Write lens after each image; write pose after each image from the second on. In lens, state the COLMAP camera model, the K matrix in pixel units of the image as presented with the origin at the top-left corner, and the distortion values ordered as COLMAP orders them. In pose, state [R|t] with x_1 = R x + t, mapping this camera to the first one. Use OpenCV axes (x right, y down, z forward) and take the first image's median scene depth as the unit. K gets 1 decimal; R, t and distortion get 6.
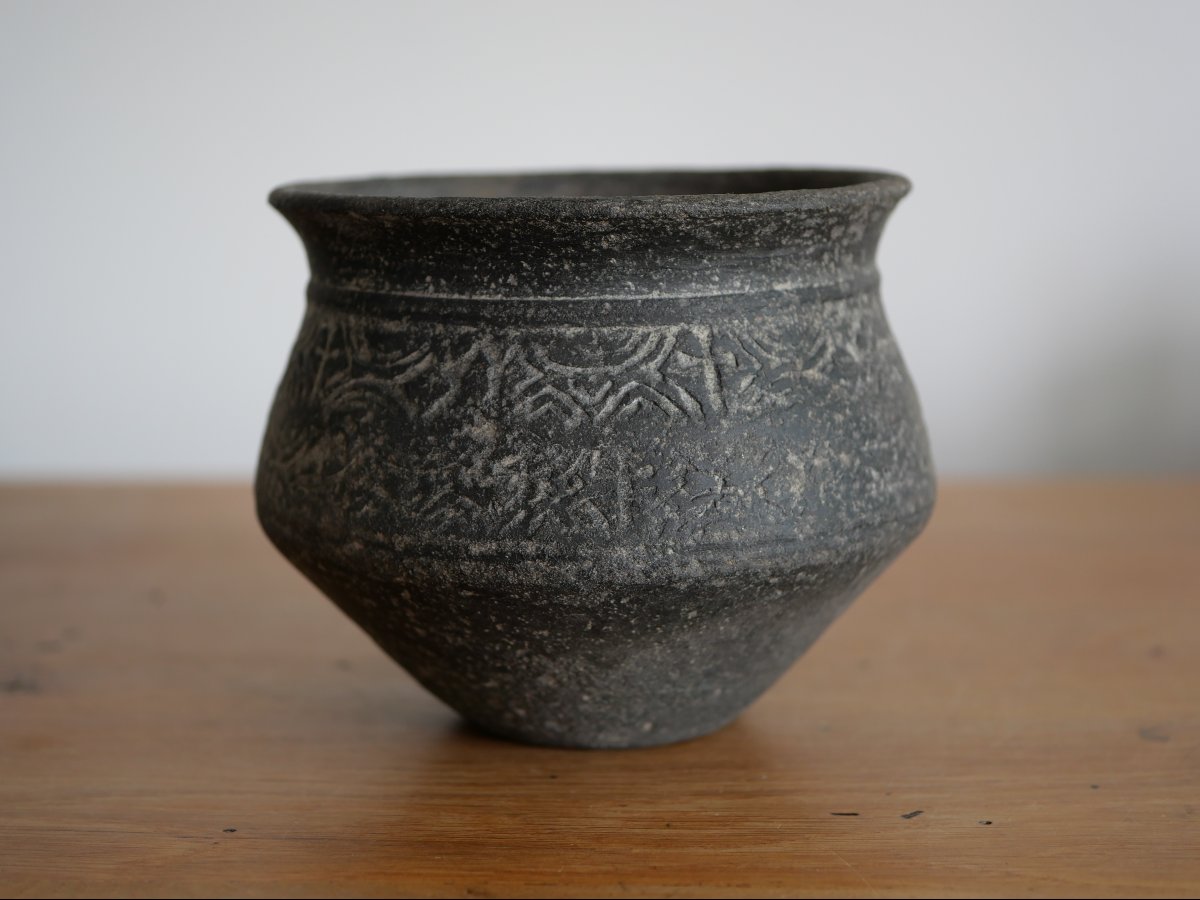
lens RADIAL K [[2277.1, 0, 600.0], [0, 2277.1, 450.0], [0, 0, 1]] dist [-0.019371, 0.026754]
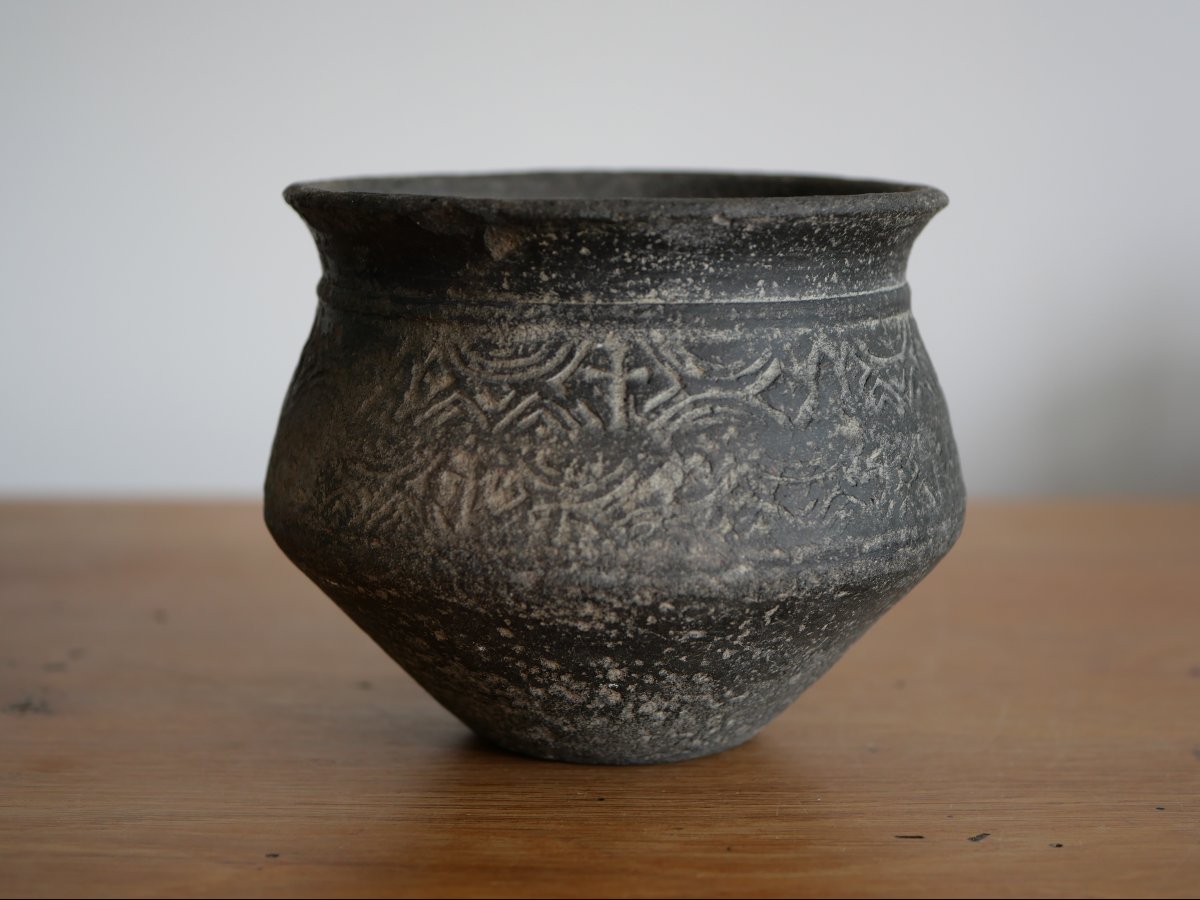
lens RADIAL K [[2277.1, 0, 600.0], [0, 2277.1, 450.0], [0, 0, 1]] dist [-0.019371, 0.026754]
pose [[0.533638, -0.114583, 0.837915, -0.929625], [0.127694, 0.990337, 0.054103, -0.065853], [-0.836017, 0.078126, 0.543113, 0.537487]]
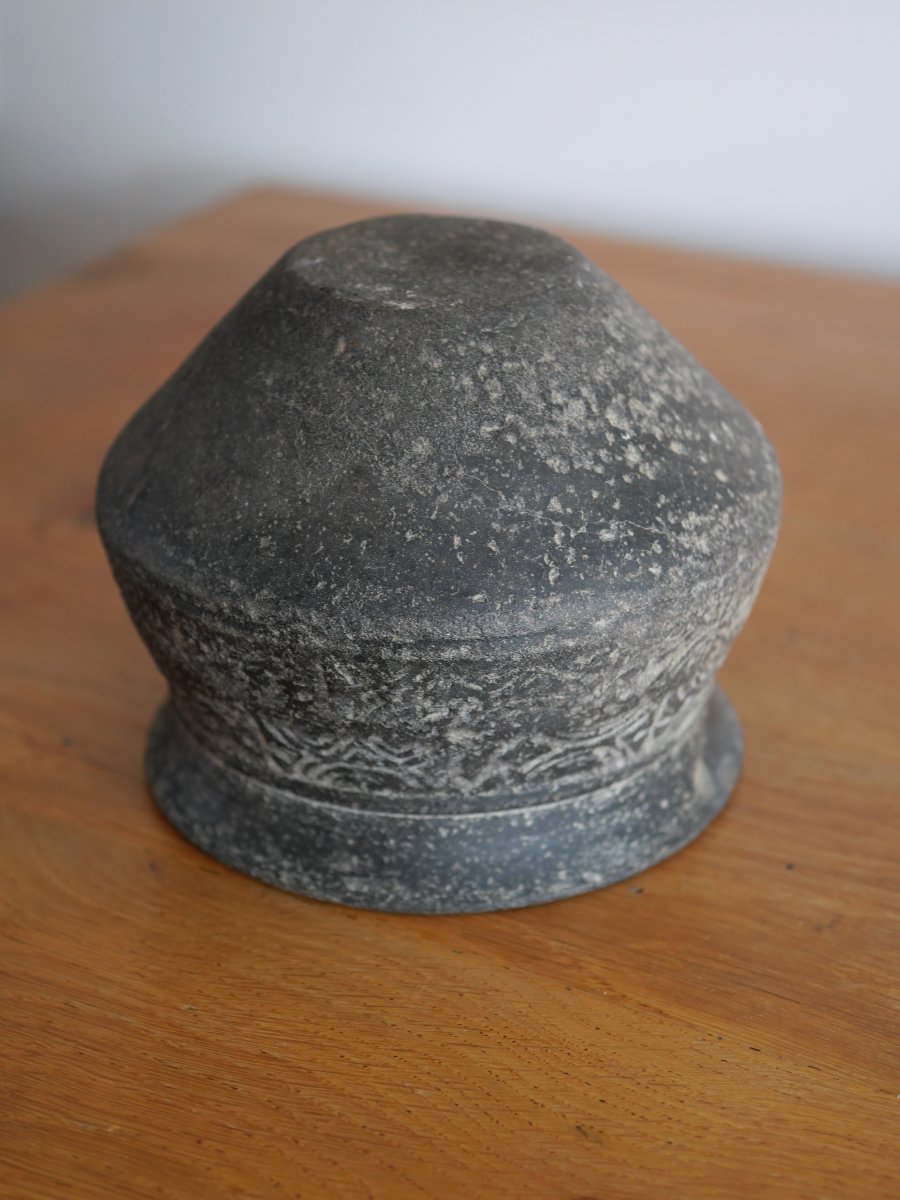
lens RADIAL K [[2277.1, 0, 450.0], [0, 2277.1, 600.0], [0, 0, 1]] dist [-0.019371, 0.026754]
pose [[-0.969072, -0.120614, 0.215295, -0.255988], [-0.034732, -0.797077, -0.602878, 0.651543], [0.244322, -0.591710, 0.768236, 0.234157]]
